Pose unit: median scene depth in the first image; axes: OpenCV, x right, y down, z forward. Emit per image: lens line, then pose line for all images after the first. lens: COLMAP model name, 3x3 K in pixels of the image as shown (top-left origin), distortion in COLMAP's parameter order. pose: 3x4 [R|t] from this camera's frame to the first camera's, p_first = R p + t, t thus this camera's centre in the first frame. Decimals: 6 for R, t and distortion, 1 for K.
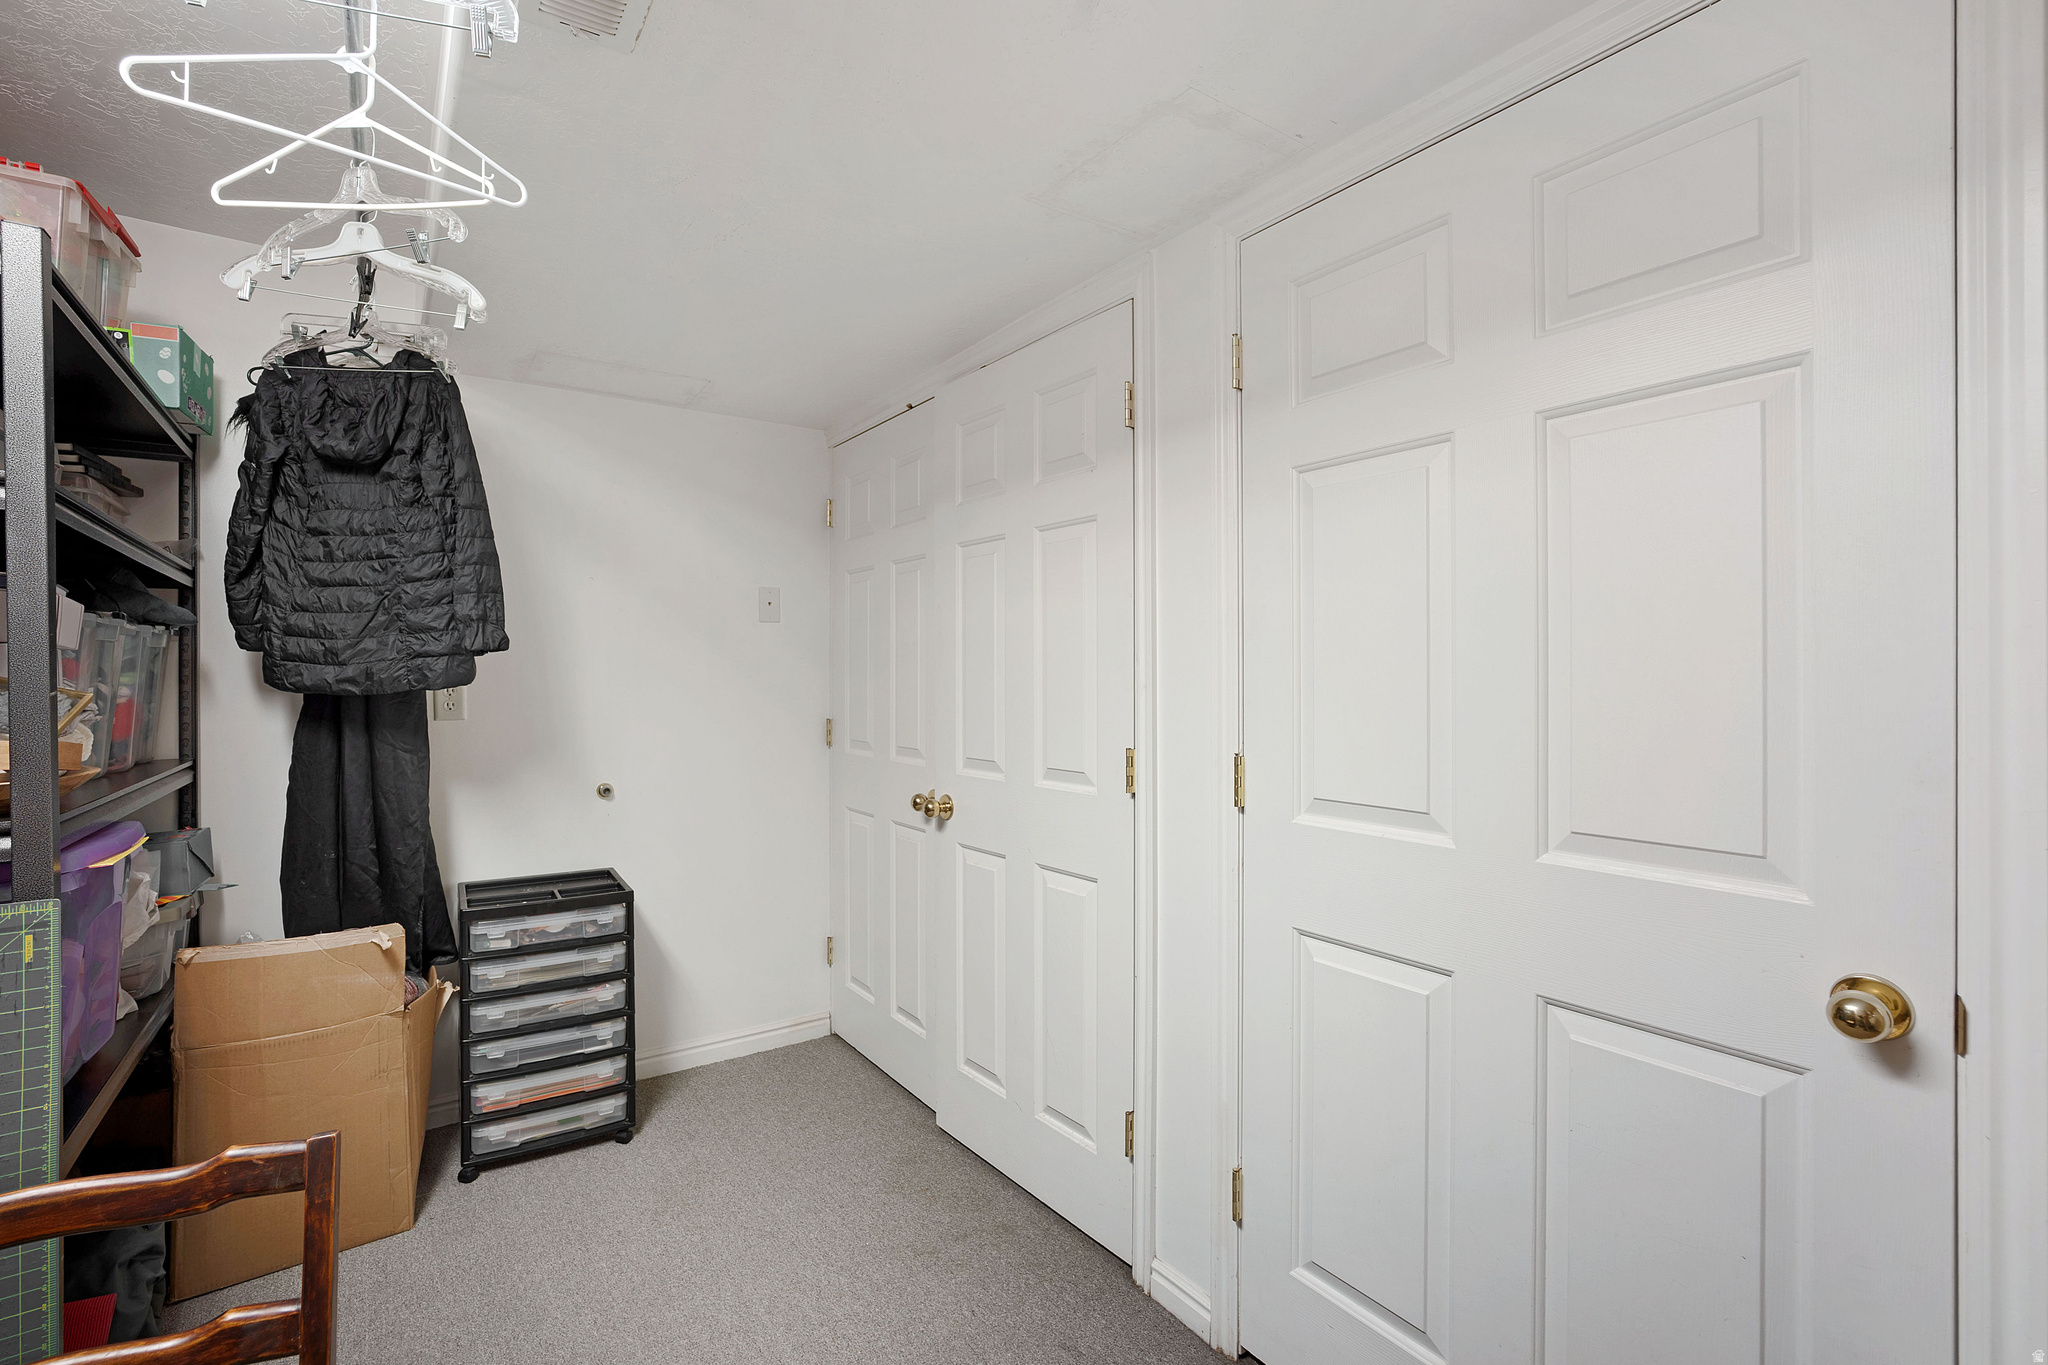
lens RADIAL K [[901.5, 0, 1025.3], [0, 901.5, 681.1], [0, 0, 1]] dist [-0.029324, 0.007937]
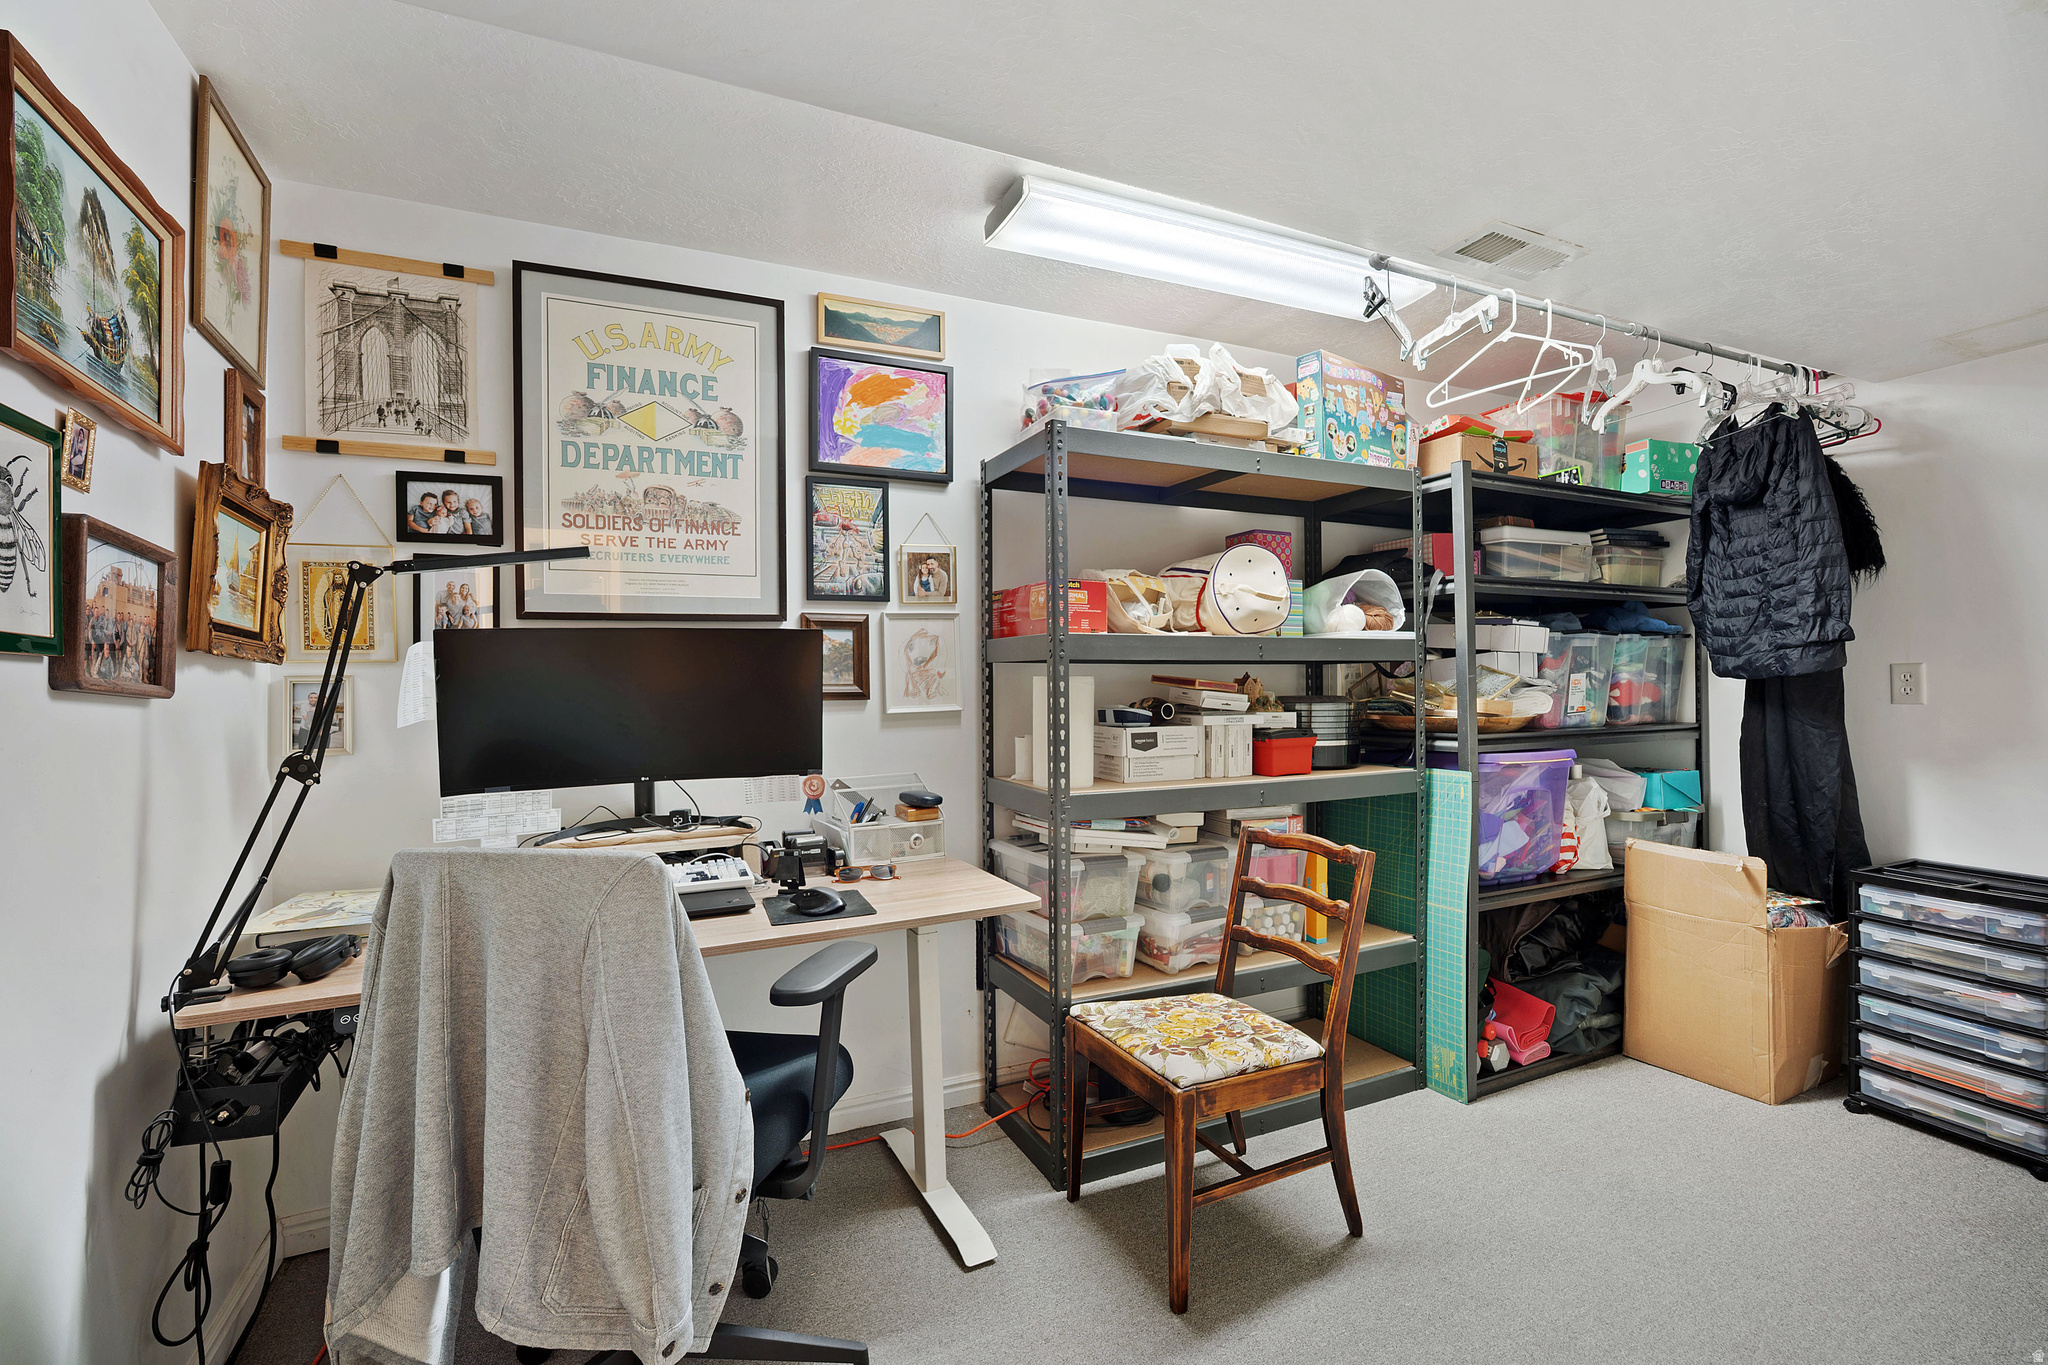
lens RADIAL K [[901.5, 0, 1020.3], [0, 901.5, 671.5], [0, 0, 1]] dist [-0.029324, 0.007937]
pose [[-0.165191, -0.001228, -0.986261, 0.697377], [0.009423, 0.999952, -0.002823, -0.001569], [0.986217, -0.009760, -0.165171, 0.160861]]
